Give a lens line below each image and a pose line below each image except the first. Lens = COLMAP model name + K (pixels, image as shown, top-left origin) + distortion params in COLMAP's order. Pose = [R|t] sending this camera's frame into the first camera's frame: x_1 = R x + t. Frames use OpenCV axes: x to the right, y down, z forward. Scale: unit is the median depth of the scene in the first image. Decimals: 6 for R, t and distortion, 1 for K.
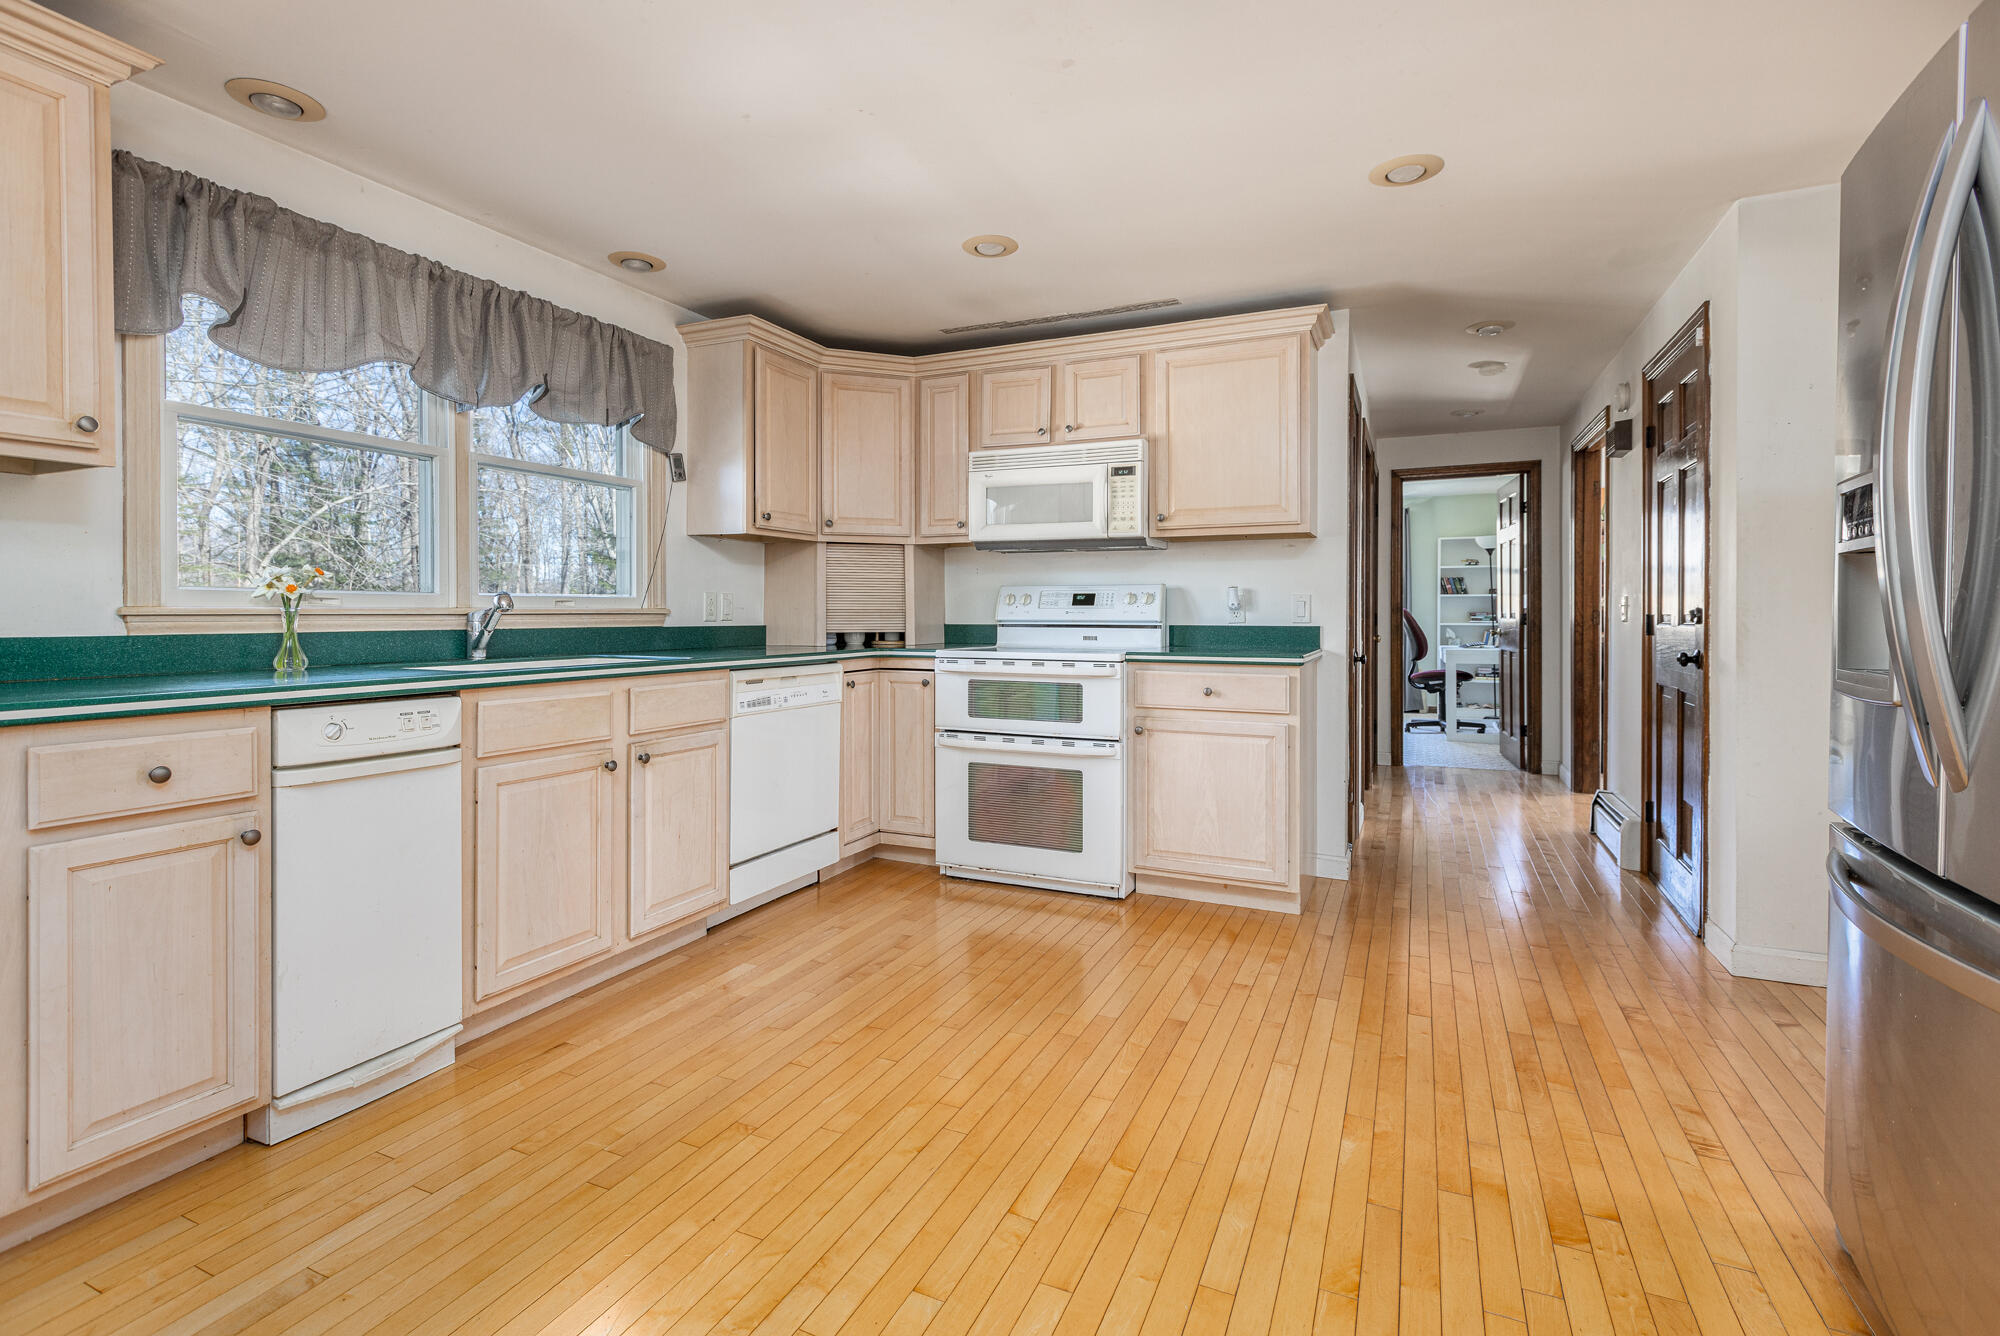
lens RADIAL K [[901.2, 0, 1023.1], [0, 901.2, 617.9], [0, 0, 1]] dist [0.004695, 0.000525]
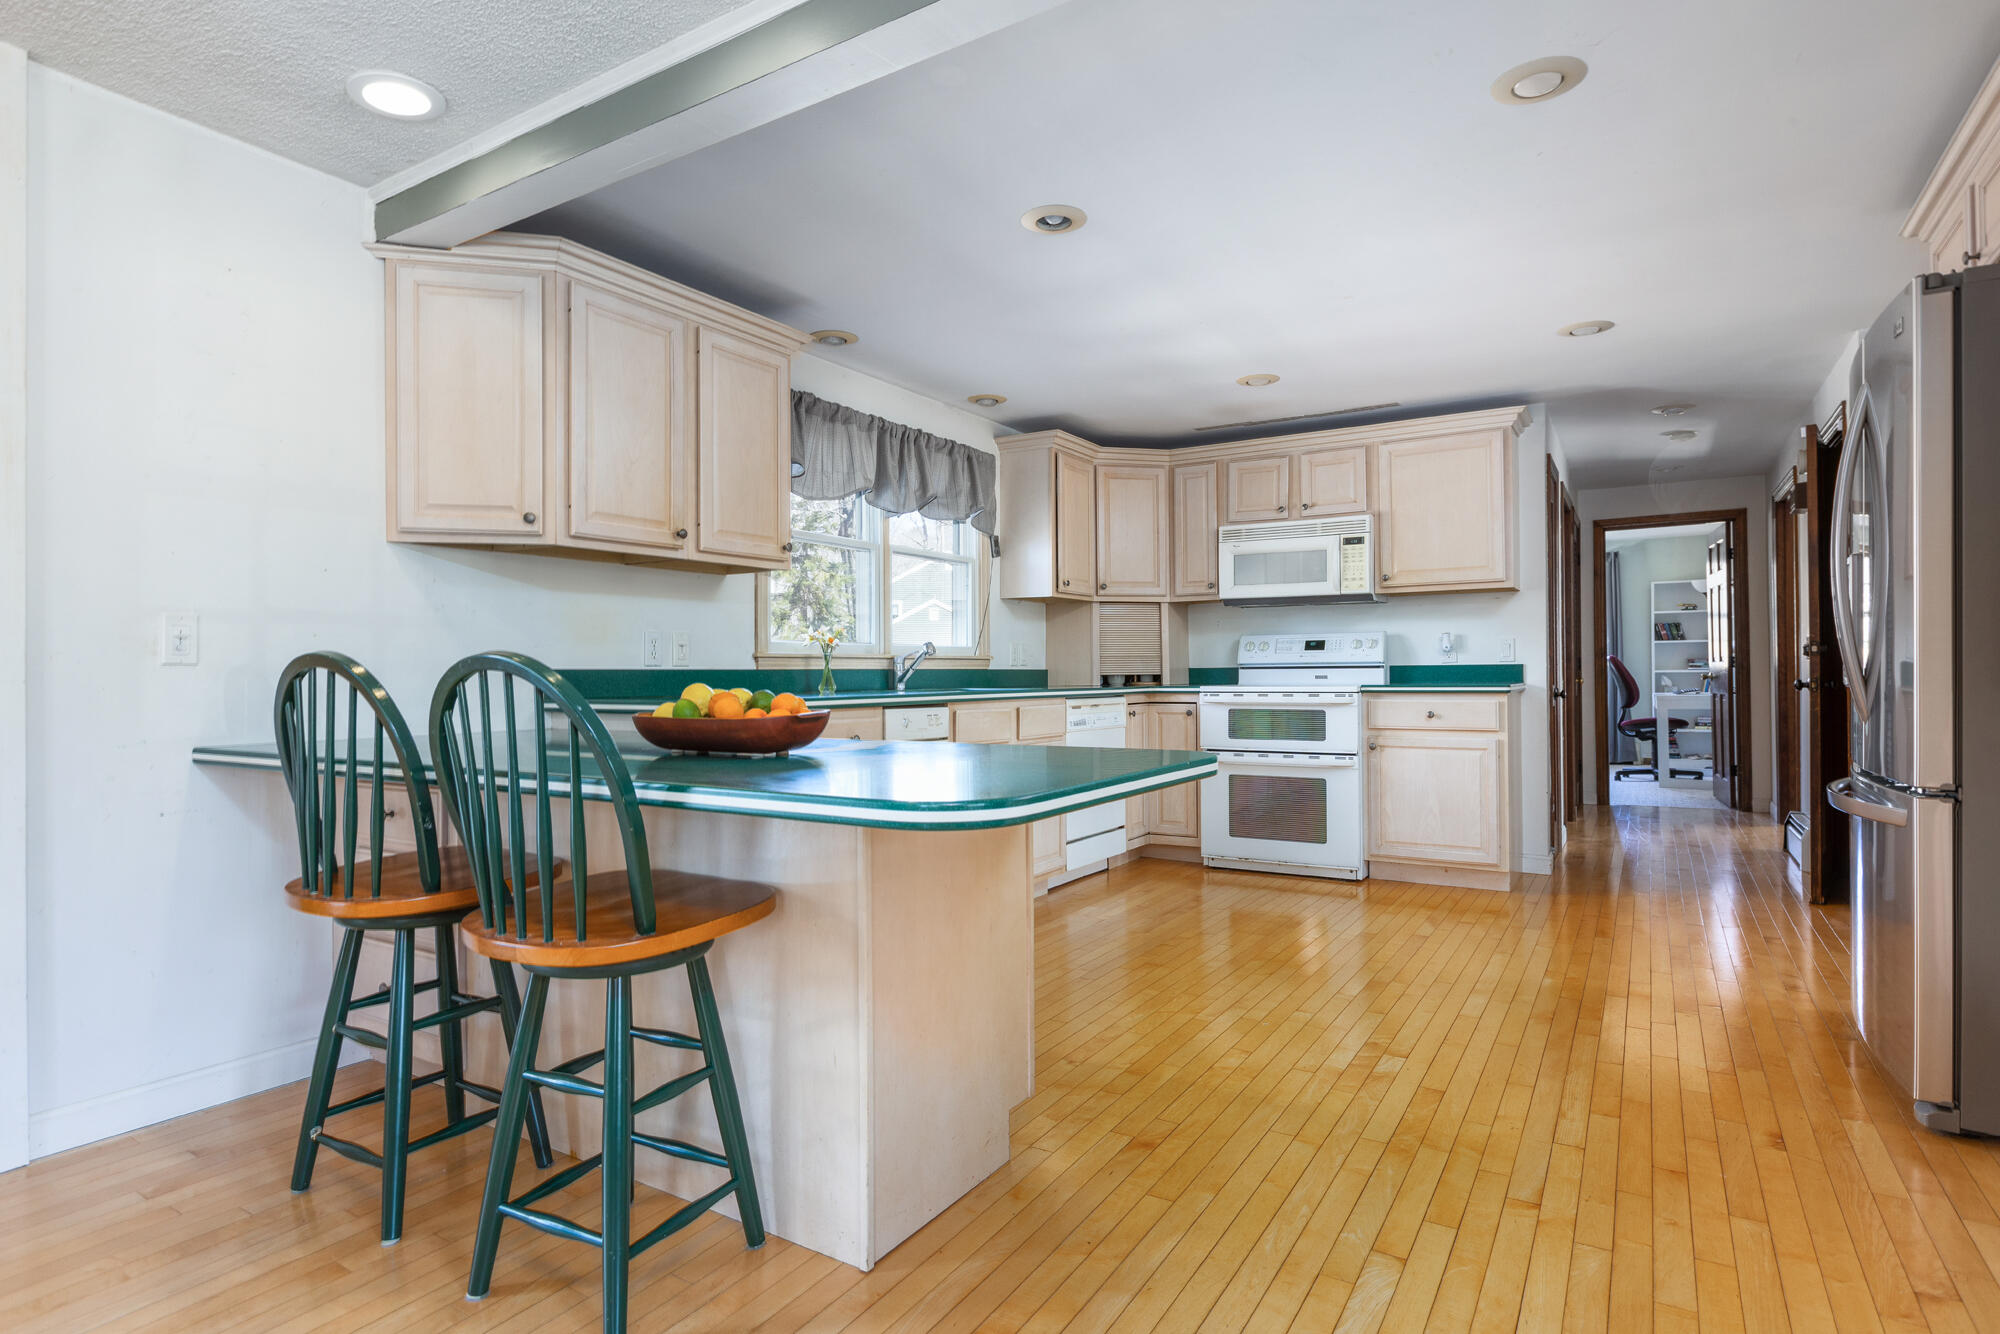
lens RADIAL K [[1047.0, 0, 1000.2], [0, 1047.0, 670.3], [0, 0, 1]] dist [0.004236, 0.000470]
pose [[0.989919, -0.009346, -0.141328, -0.166160], [0.008062, 0.999921, -0.009653, 0.025511], [0.141407, 0.008417, 0.989916, -0.489707]]
